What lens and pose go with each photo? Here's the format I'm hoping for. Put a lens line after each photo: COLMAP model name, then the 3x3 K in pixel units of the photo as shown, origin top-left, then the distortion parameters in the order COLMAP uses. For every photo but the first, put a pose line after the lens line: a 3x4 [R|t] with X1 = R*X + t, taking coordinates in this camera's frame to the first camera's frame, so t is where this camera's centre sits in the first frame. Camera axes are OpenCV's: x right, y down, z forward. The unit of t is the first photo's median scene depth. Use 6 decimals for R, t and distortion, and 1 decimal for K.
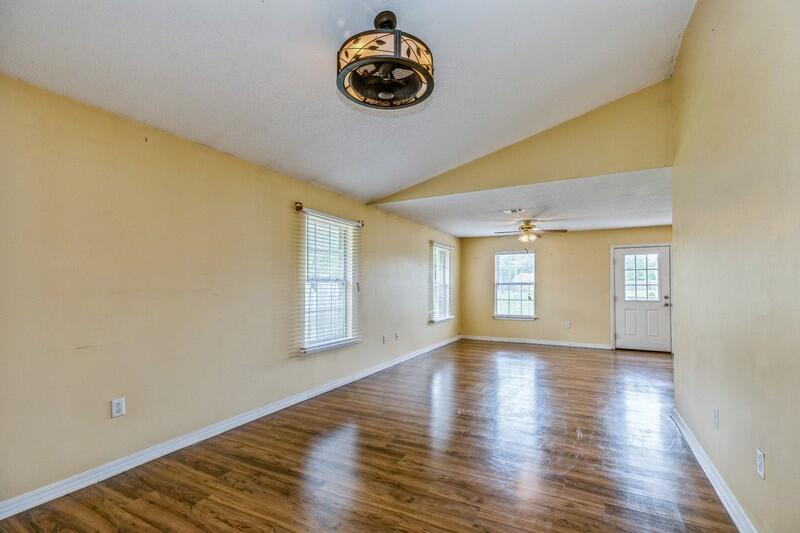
lens RADIAL K [[360.2, 0, 403.0], [0, 360.2, 275.7], [0, 0, 1]] dist [0.001985, 0.000104]
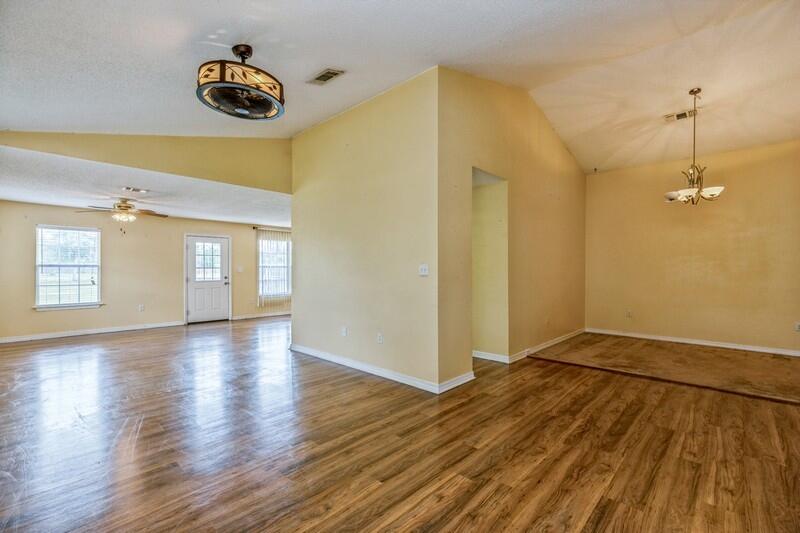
lens RADIAL K [[356.2, 0, 403.3], [0, 356.2, 271.7], [0, 0, 1]] dist [0.004413, -0.000340]
pose [[0.264701, -0.005878, 0.964313, -0.338809], [-0.030063, 0.999445, 0.014345, 0.001104], [-0.963862, -0.032787, 0.264377, 0.046637]]
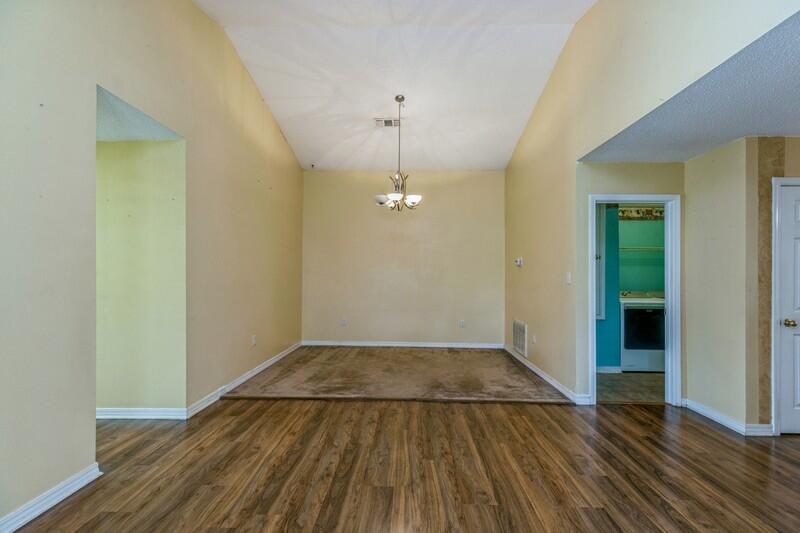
lens RADIAL K [[360.2, 0, 403.0], [0, 360.2, 275.7], [0, 0, 1]] dist [0.001985, 0.000104]
pose [[-0.441567, -0.000849, 0.897228, -0.150563], [-0.032034, 0.999377, -0.014820, -0.000733], [-0.896656, -0.035286, -0.441319, -0.012328]]
